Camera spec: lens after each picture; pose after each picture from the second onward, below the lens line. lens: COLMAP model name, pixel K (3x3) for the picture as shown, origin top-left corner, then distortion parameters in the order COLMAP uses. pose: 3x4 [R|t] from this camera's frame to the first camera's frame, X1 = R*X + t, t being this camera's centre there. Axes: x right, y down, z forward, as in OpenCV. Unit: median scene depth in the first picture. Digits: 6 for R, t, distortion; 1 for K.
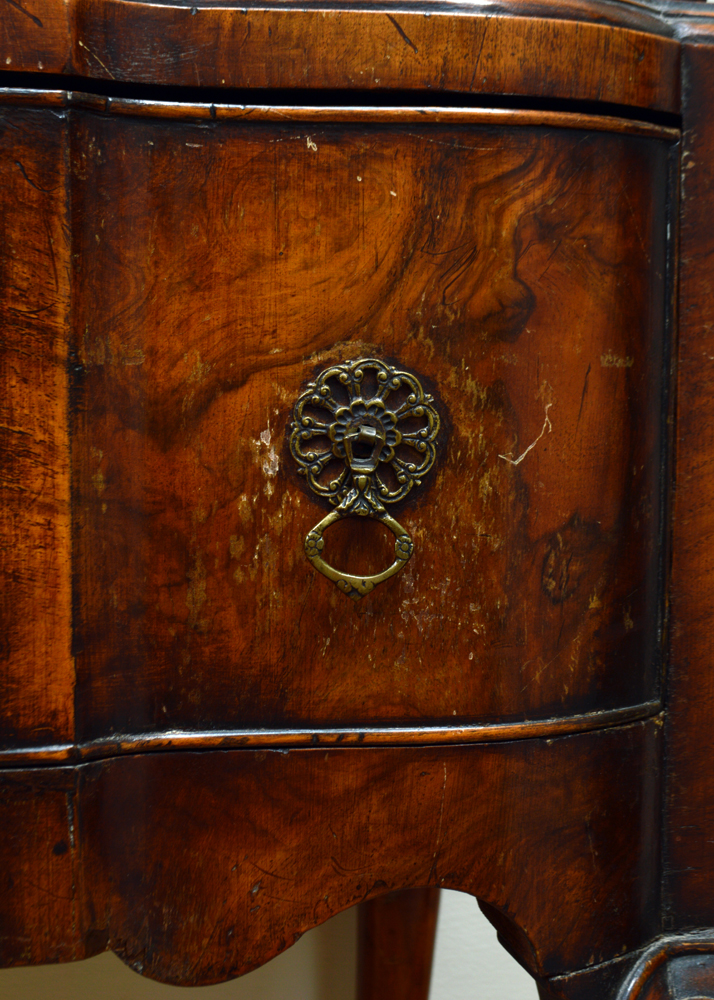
lens RADIAL K [[1612.0, 0, 357.0], [0, 1612.0, 505.0], [0, 0, 1]] dist [-0.022576, 0.000000]
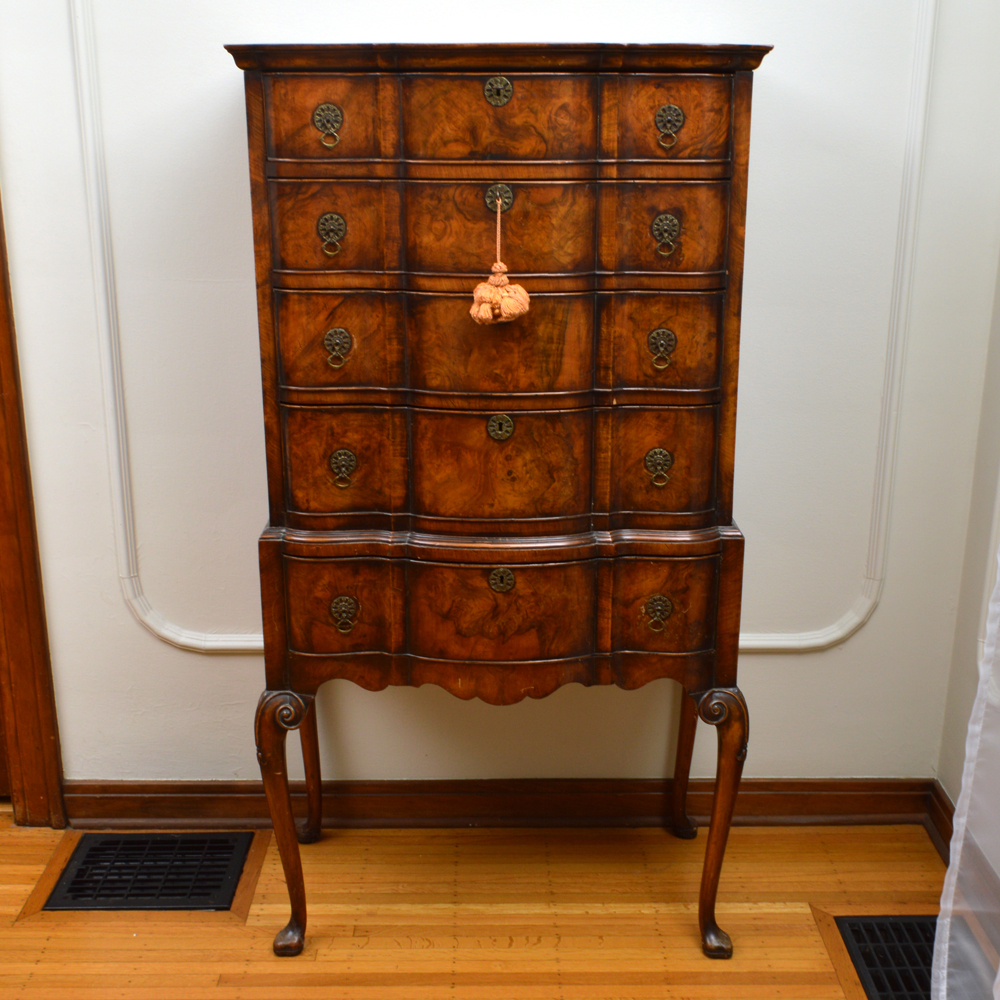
lens RADIAL K [[1411.9, 0, 494.1], [0, 1411.9, 526.3], [0, 0, 1]] dist [-0.015725, 0.000000]
pose [[0.970189, 0.069164, -0.232270, 0.622767], [-0.017712, 0.976084, 0.216669, -1.499510], [0.241700, -0.206096, 0.948212, -4.185420]]
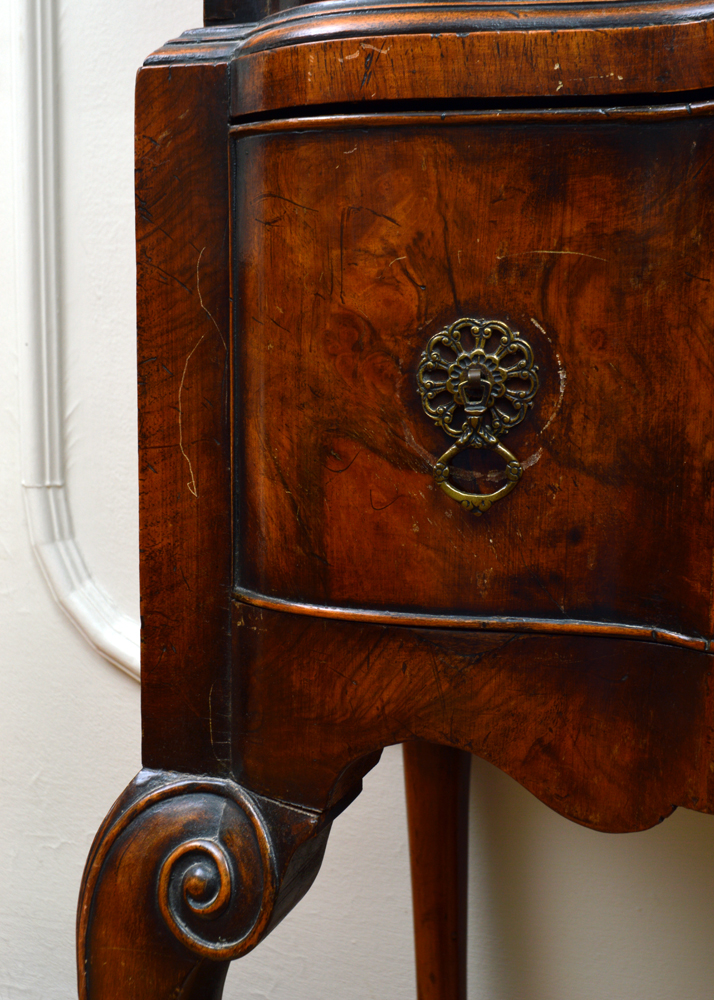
lens RADIAL K [[1324.4, 0, 357.1], [0, 1324.4, 495.3], [0, 0, 1]] dist [-0.008894, 0.000000]
pose [[0.828429, 0.075630, -0.554964, -0.666137], [-0.058423, 0.997105, 0.048674, 0.024652], [0.557039, -0.007900, 0.830449, -0.188025]]
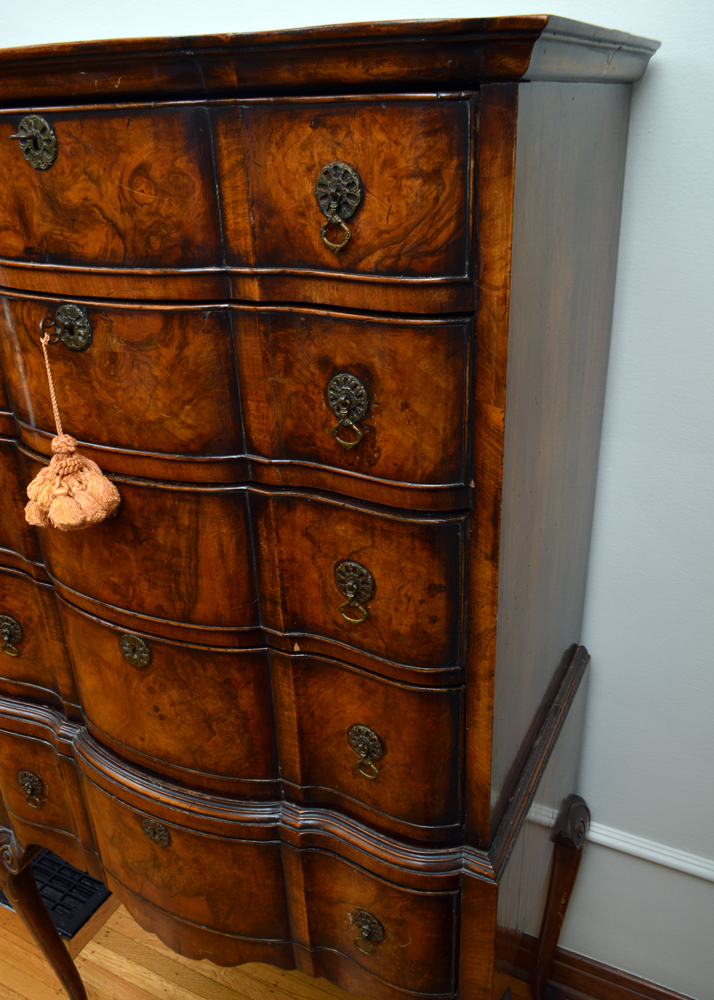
lens RADIAL K [[842.4, 0, 356.7], [0, 842.4, 498.8], [0, 0, 1]] dist [-0.010154, -0.006015]
pose [[0.754030, 0.257501, -0.604261, 1.012578], [-0.018673, 0.927984, 0.372151, -1.879326], [0.656574, -0.269330, 0.704537, -0.252973]]
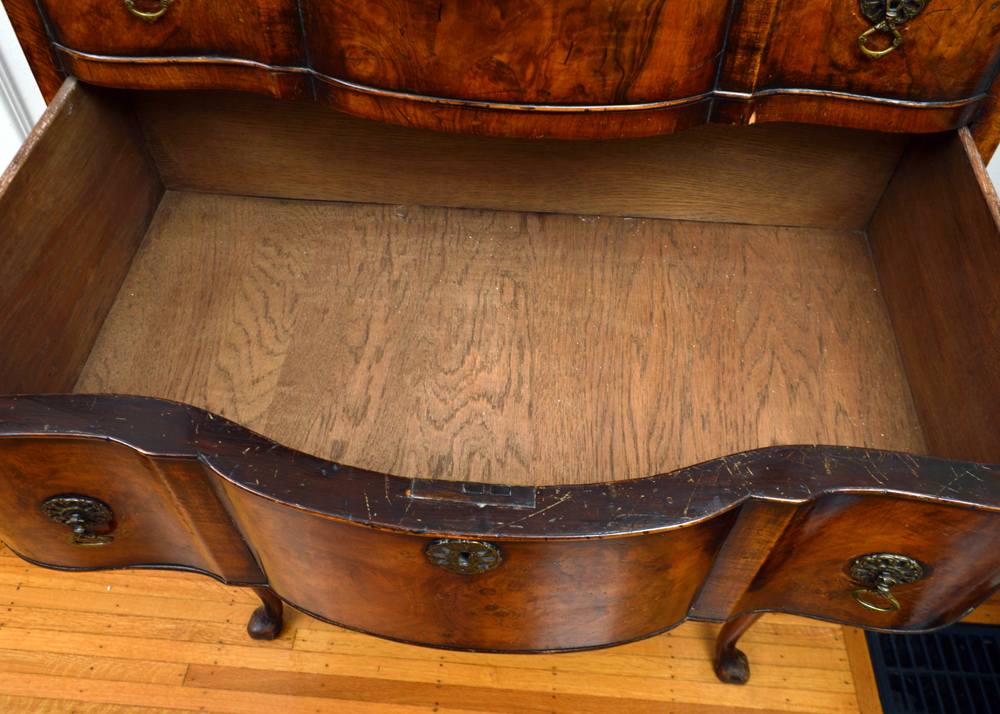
lens RADIAL K [[842.4, 0, 493.7], [0, 842.4, 365.8], [0, 0, 1]] dist [-0.010154, -0.006015]
pose [[0.950019, 0.240325, -0.199270, -0.214010], [-0.039628, 0.725956, 0.686598, -1.498020], [0.309668, -0.644384, 0.699196, -0.506405]]
